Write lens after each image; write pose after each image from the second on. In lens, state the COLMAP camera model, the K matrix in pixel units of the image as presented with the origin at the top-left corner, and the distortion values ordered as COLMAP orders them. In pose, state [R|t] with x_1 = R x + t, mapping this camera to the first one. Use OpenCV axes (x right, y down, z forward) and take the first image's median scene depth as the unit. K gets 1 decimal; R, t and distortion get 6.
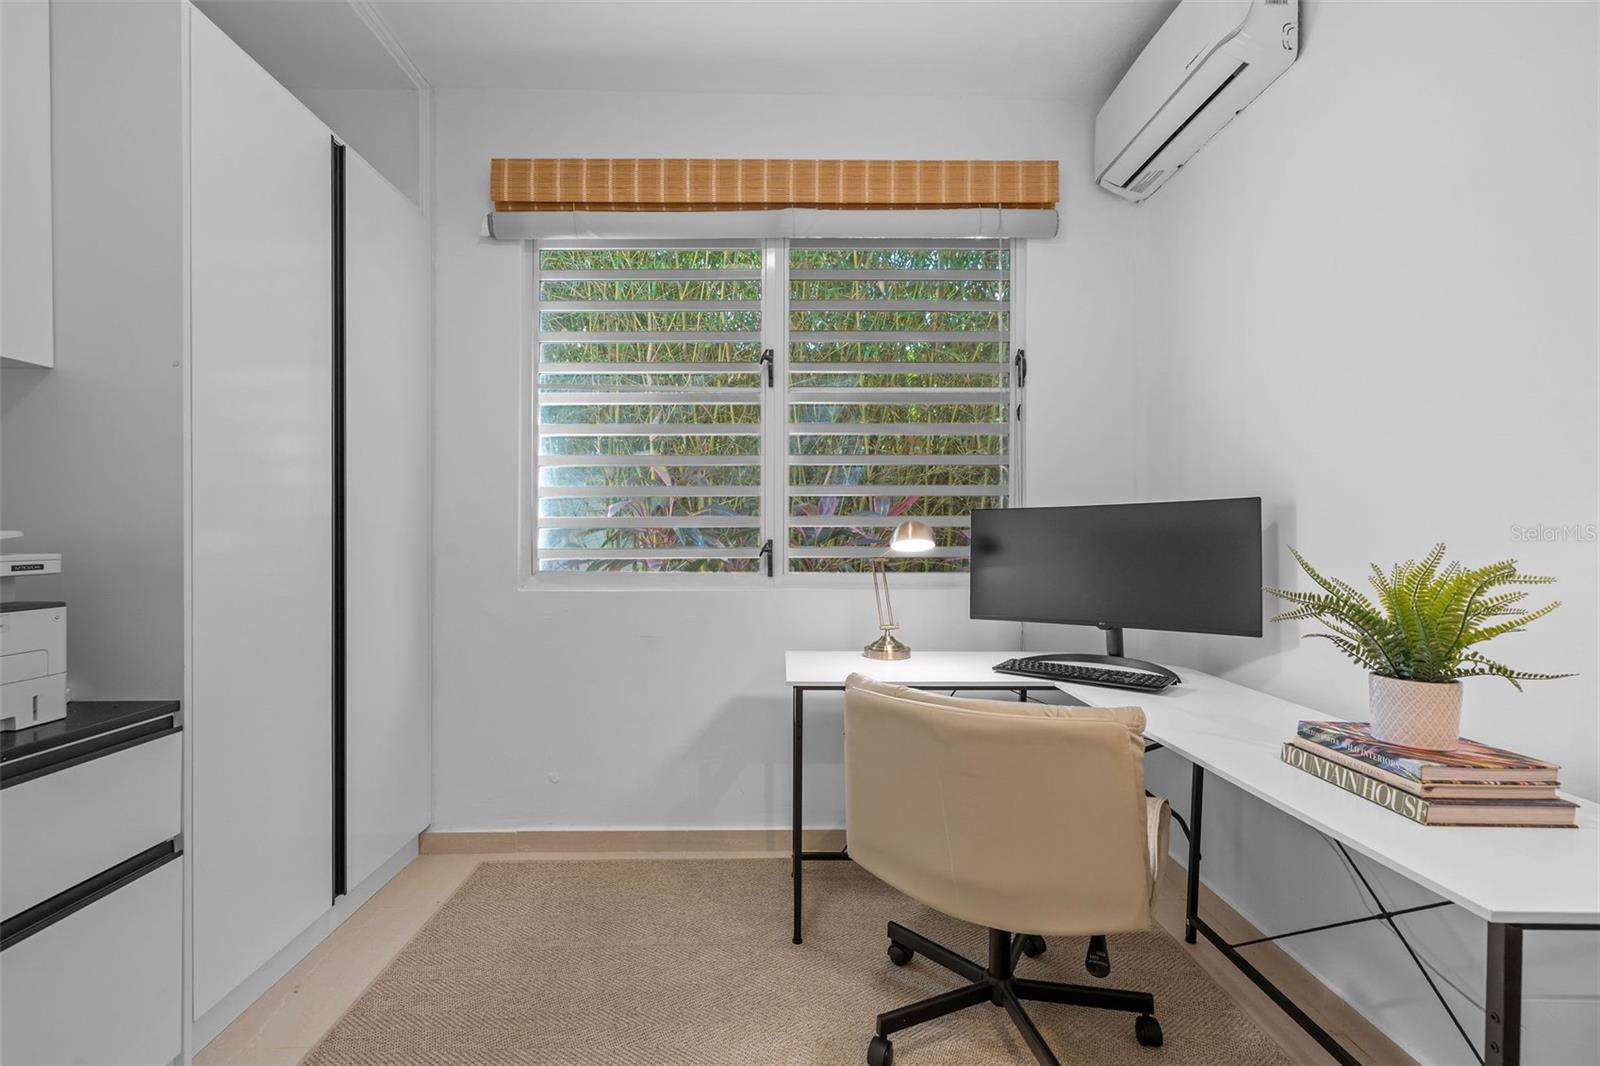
lens RADIAL K [[717.3, 0, 792.9], [0, 717.3, 534.1], [0, 0, 1]] dist [-0.010950, 0.007624]
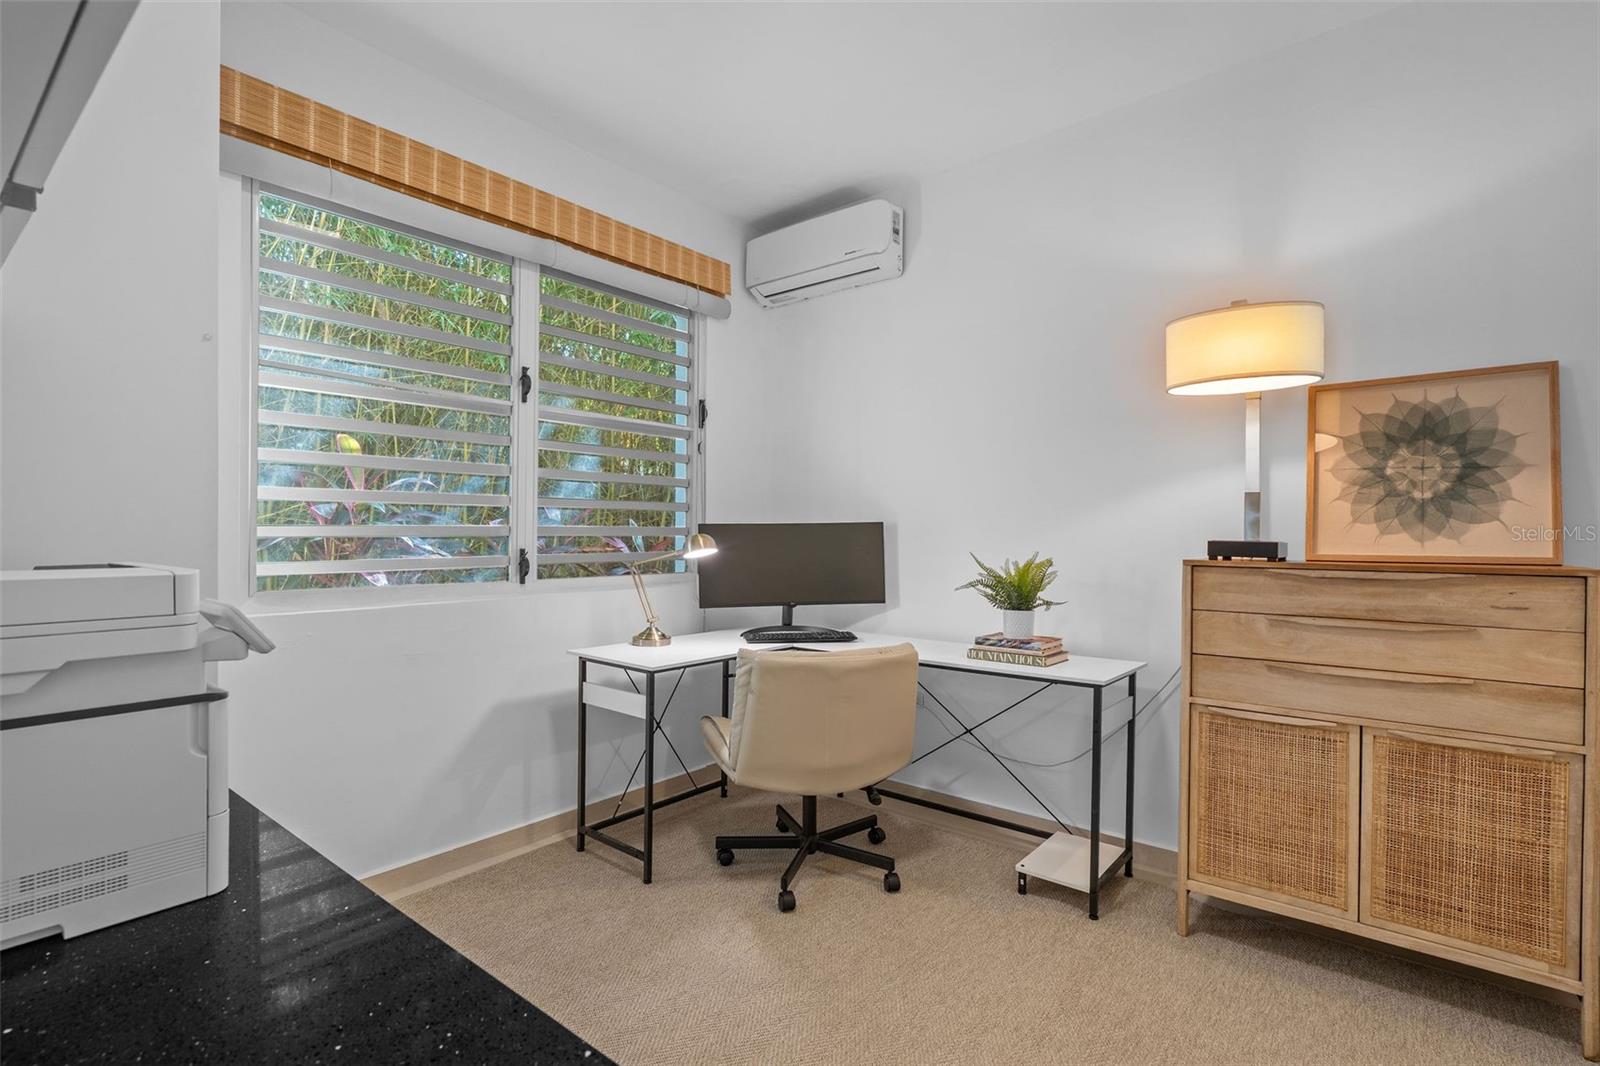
lens RADIAL K [[717.3, 0, 792.9], [0, 717.3, 534.1], [0, 0, 1]] dist [-0.010950, 0.007624]
pose [[0.664506, 0.004112, 0.747271, -0.591713], [-0.004511, 0.999989, -0.001491, -0.013941], [-0.747269, -0.002380, 0.664517, 0.014138]]
